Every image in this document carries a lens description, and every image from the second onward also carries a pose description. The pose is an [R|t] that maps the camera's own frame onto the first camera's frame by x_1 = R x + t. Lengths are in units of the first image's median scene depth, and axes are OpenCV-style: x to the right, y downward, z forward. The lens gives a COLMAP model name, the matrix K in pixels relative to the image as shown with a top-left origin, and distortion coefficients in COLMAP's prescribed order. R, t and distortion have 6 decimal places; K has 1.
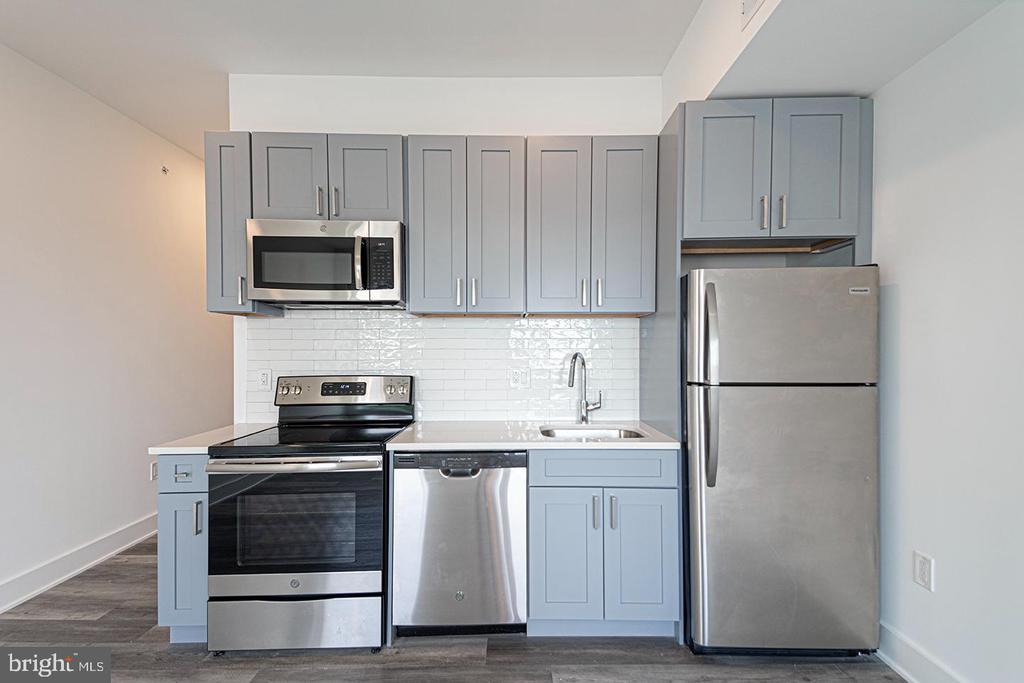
lens RADIAL K [[452.3, 0, 517.9], [0, 452.3, 351.6], [0, 0, 1]] dist [0.048876, -0.008928]
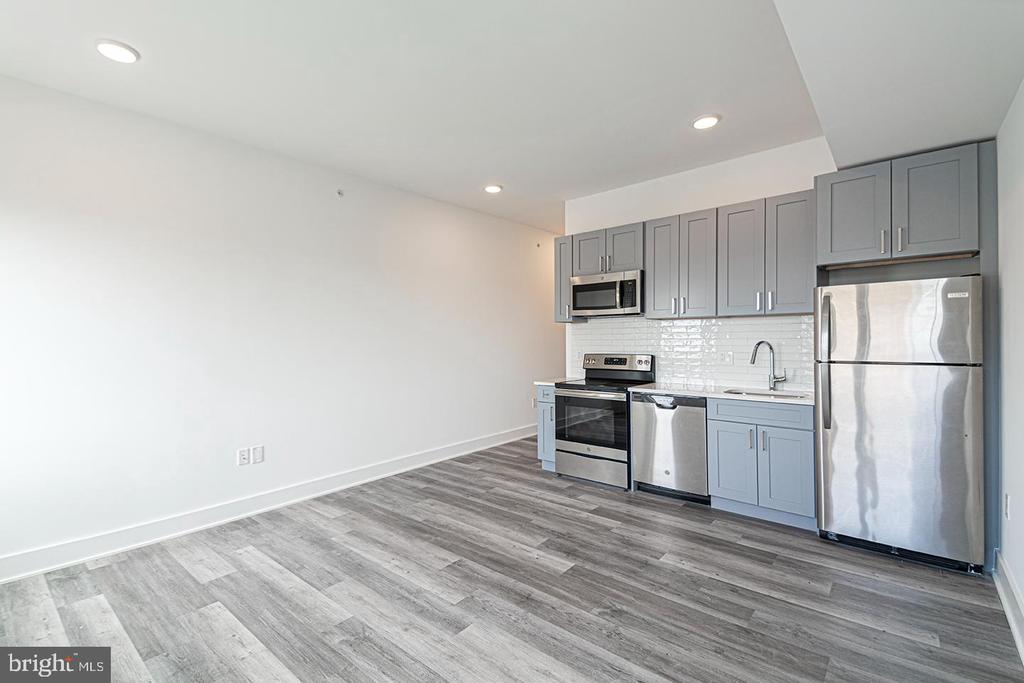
lens RADIAL K [[452.3, 0, 497.0], [0, 452.3, 339.1], [0, 0, 1]] dist [0.048876, -0.008928]
pose [[0.746001, -0.004252, -0.665931, 0.534759], [0.000092, 0.999980, -0.006282, 0.005051], [0.665945, 0.004625, 0.745987, -0.756960]]
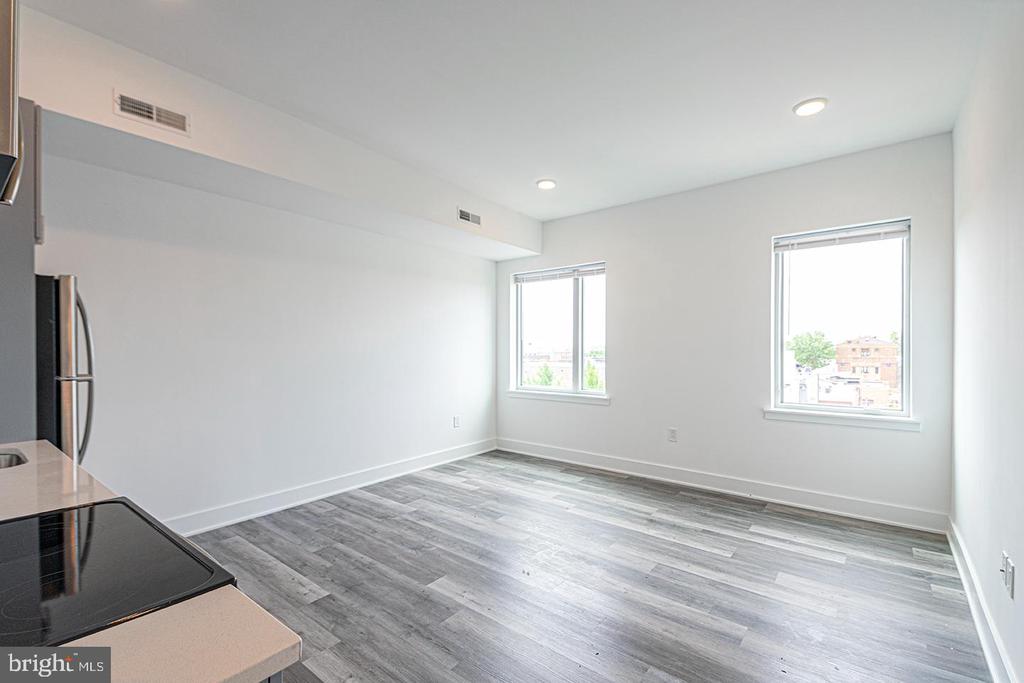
lens RADIAL K [[452.3, 0, 512.1], [0, 452.3, 344.6], [0, 0, 1]] dist [0.048876, -0.008928]
pose [[-0.781028, 0.008909, 0.624433, -1.011177], [0.008306, 0.999958, -0.003877, -0.006251], [-0.624441, 0.002159, -0.781069, 1.049402]]
